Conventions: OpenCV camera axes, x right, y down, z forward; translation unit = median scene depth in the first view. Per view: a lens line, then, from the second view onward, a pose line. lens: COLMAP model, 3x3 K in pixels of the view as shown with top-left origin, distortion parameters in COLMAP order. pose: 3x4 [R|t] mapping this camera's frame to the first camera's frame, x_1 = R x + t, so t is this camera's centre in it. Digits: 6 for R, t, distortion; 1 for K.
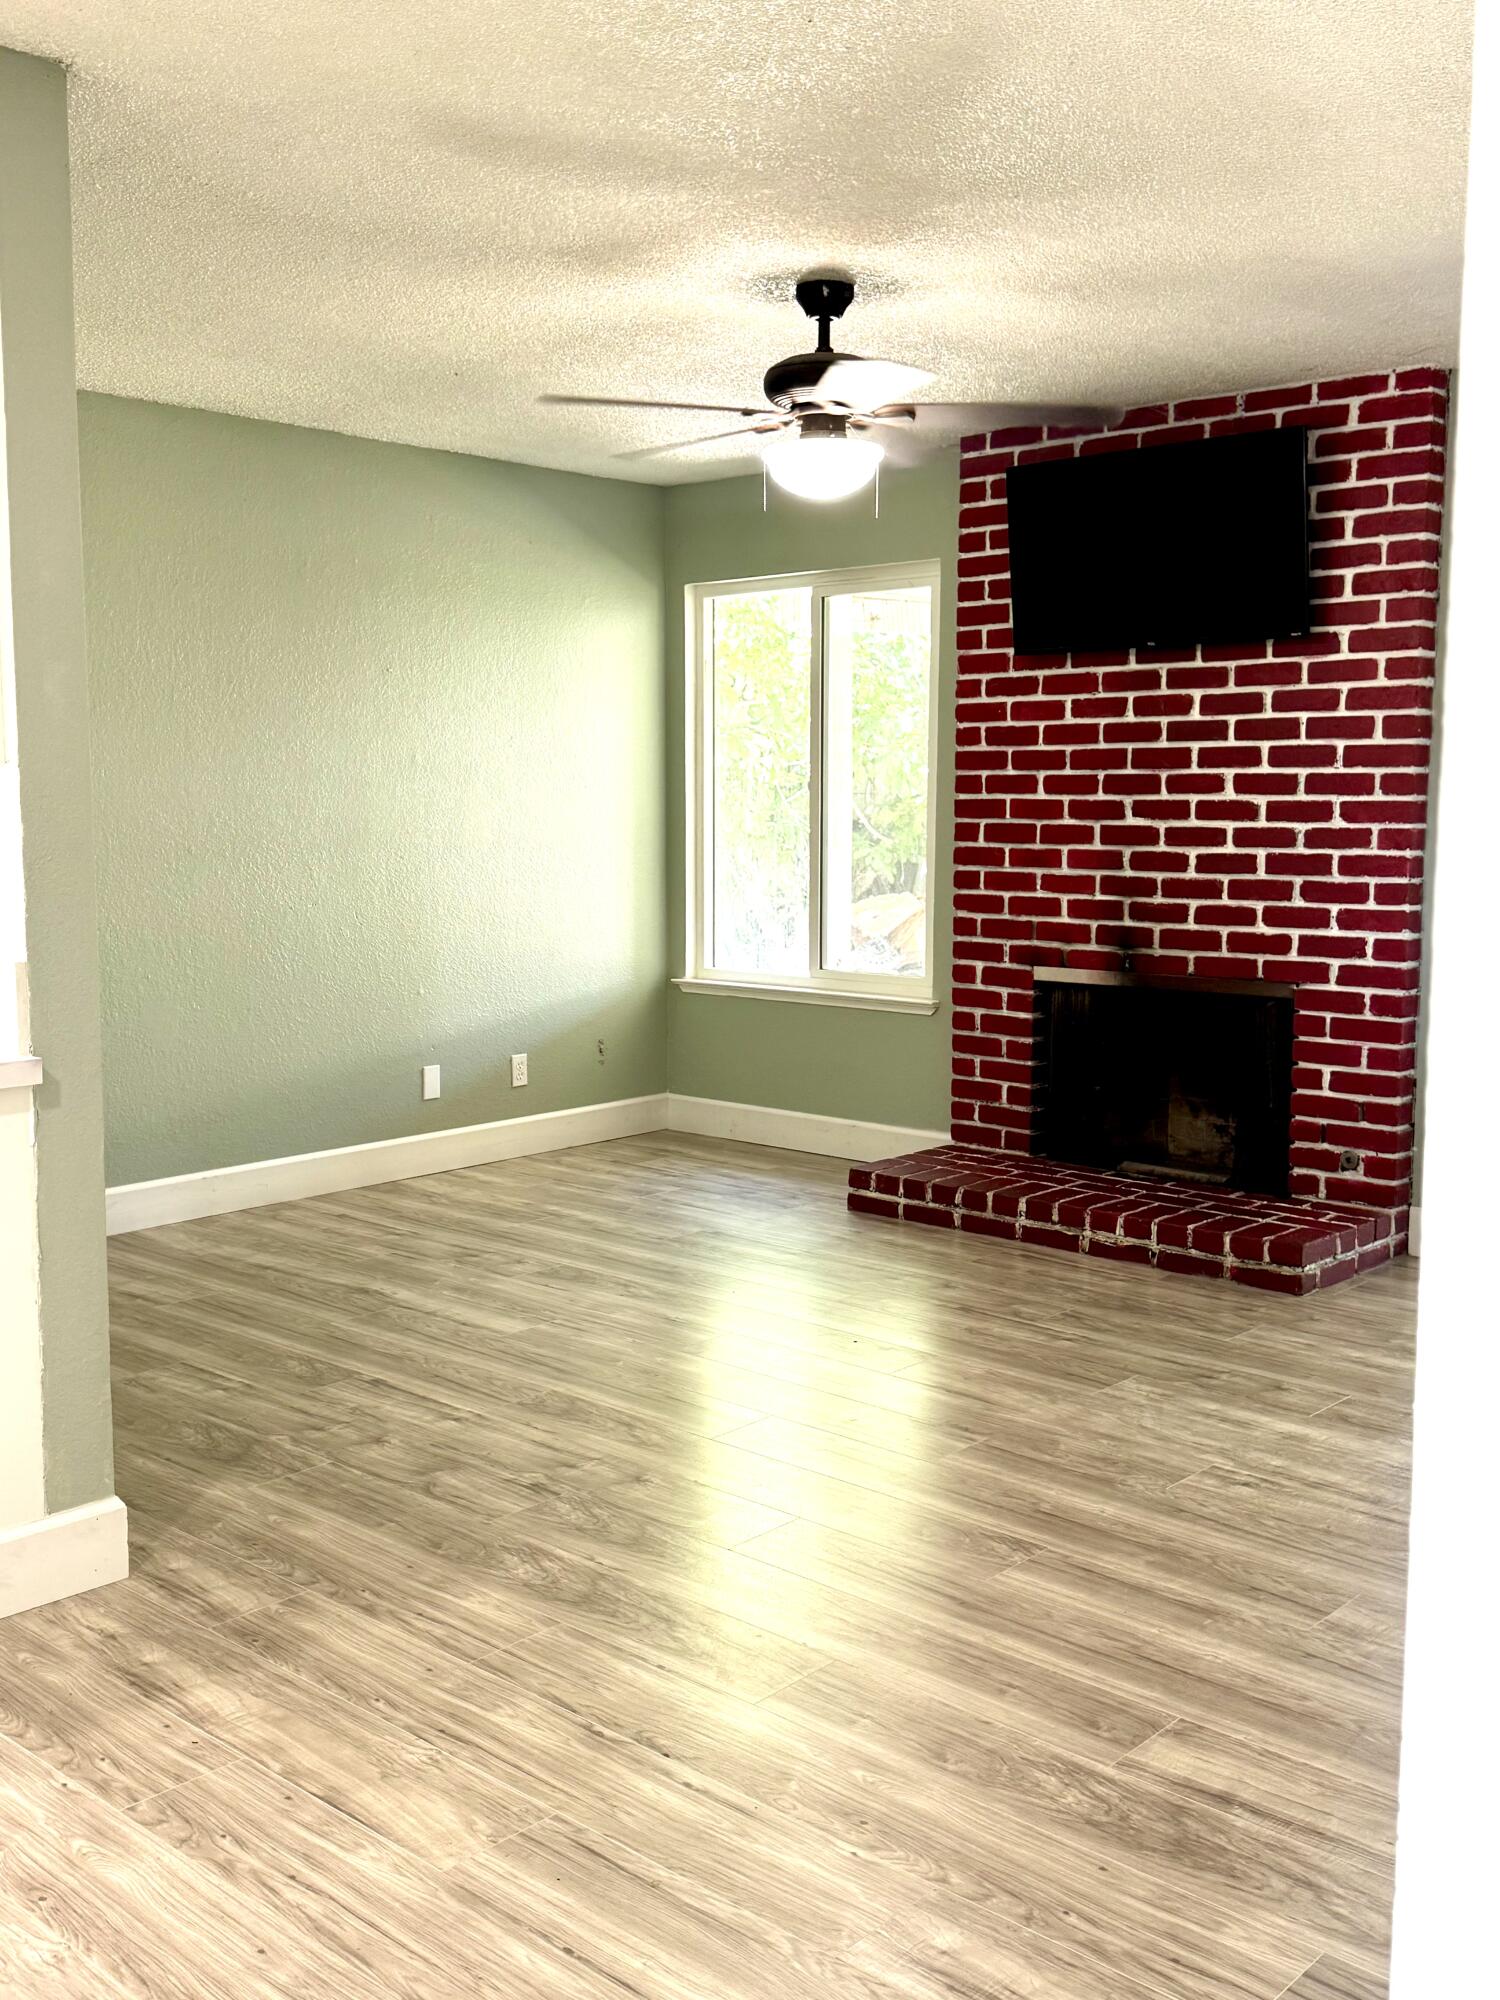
lens RADIAL K [[2046.1, 0, 743.1], [0, 2046.1, 981.8], [0, 0, 1]] dist [0.315921, -1.013946]
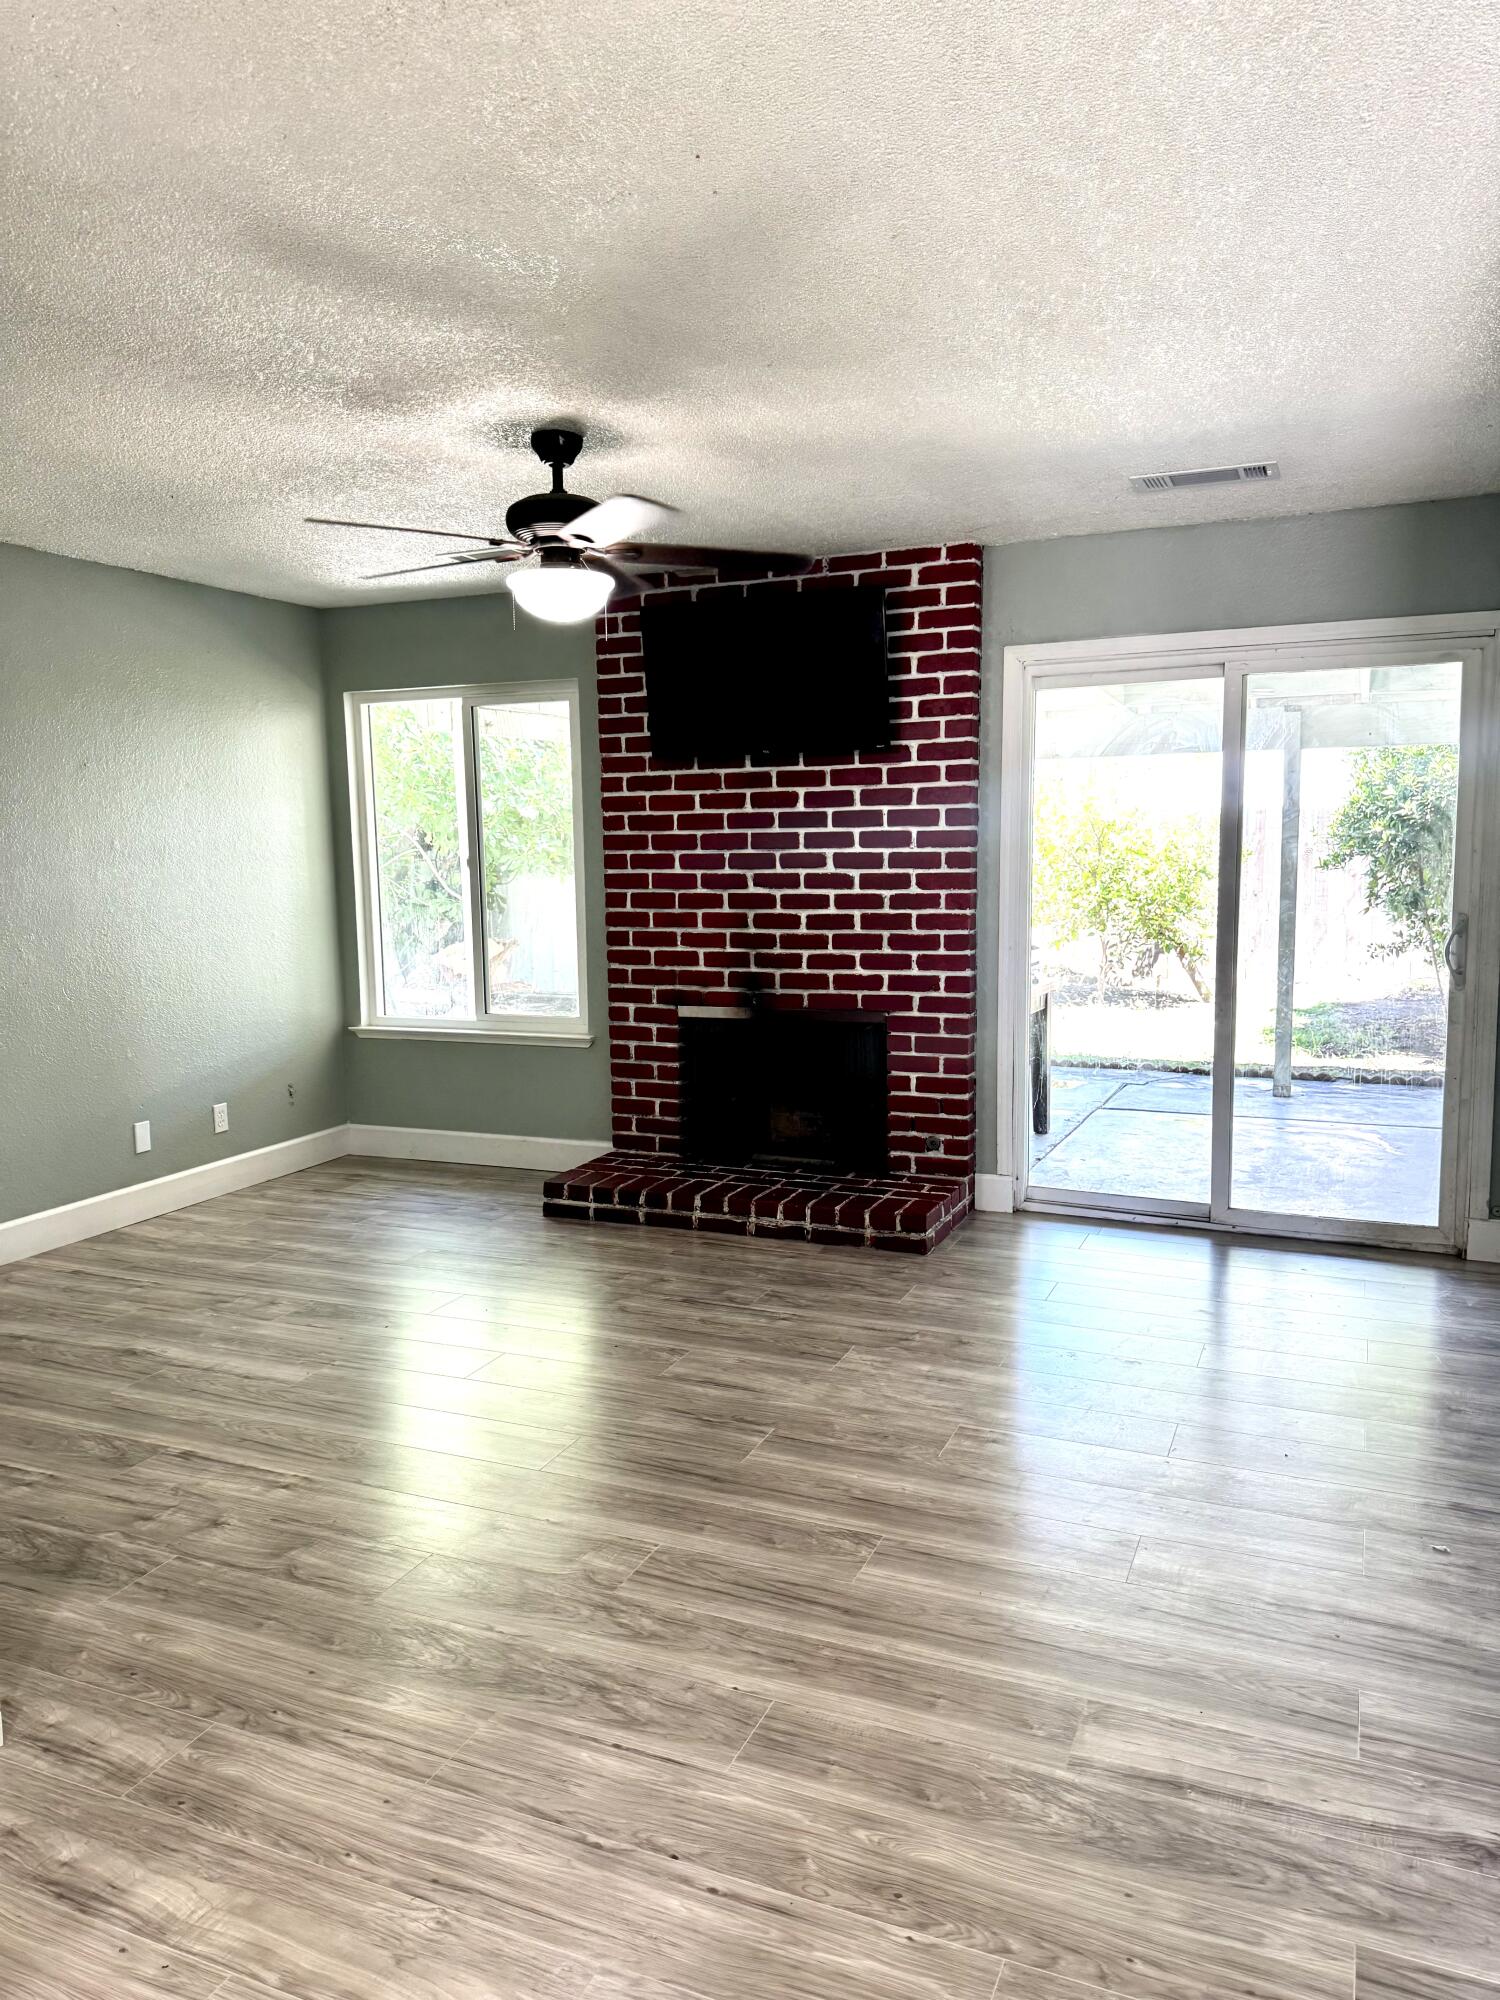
lens RADIAL K [[1433.1, 0, 750.0], [0, 1433.1, 1000.0], [0, 0, 1]] dist [0.120782, -0.125541]
pose [[0.939934, -0.055558, 0.336806, -0.122568], [0.048906, 0.998405, 0.028208, -0.036949], [-0.337836, -0.010042, 0.941152, 0.176903]]
